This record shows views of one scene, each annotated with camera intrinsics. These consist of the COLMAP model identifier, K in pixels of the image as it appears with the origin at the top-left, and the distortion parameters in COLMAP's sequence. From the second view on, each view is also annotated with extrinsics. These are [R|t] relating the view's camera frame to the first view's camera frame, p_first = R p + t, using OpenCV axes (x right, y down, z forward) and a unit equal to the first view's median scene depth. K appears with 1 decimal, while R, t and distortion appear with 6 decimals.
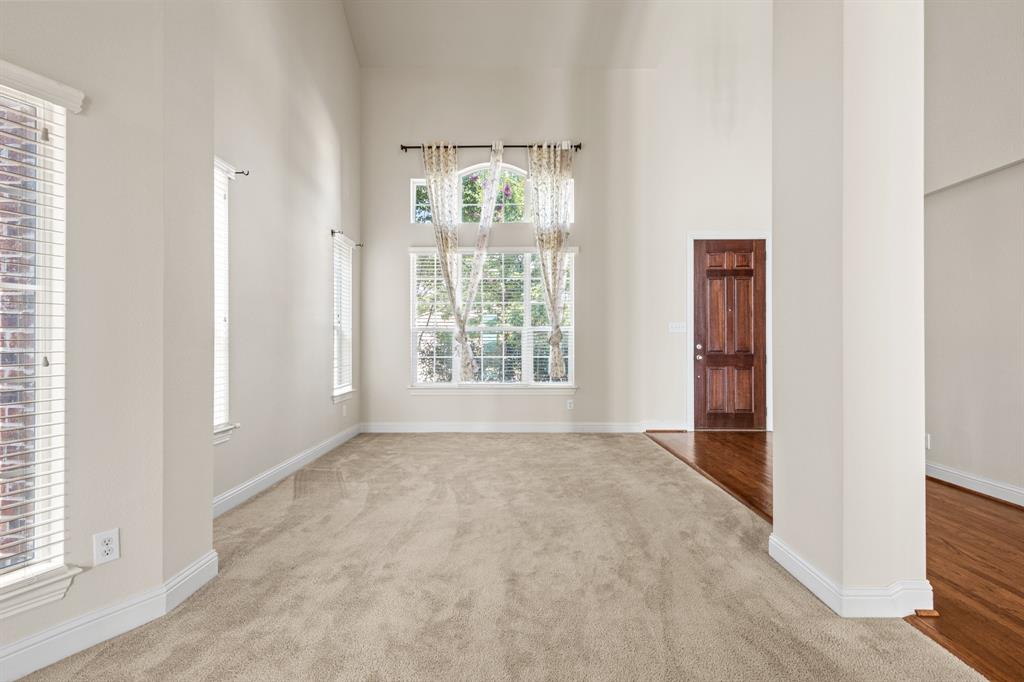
lens RADIAL K [[471.5, 0, 513.3], [0, 471.5, 339.9], [0, 0, 1]] dist [0.008490, -0.002607]
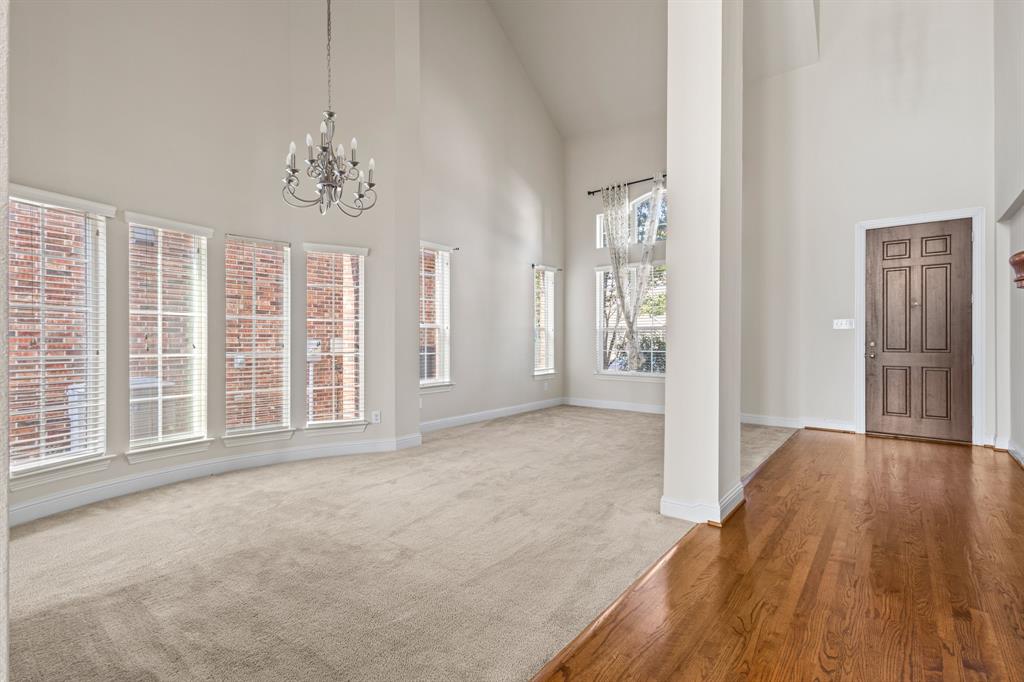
lens RADIAL K [[471.5, 0, 511.3], [0, 471.5, 339.9], [0, 0, 1]] dist [0.008490, -0.002607]
pose [[0.778910, 0.002105, -0.627132, 0.439317], [0.004007, 0.999957, 0.008334, -0.004728], [0.627123, -0.009005, 0.778868, -0.183334]]
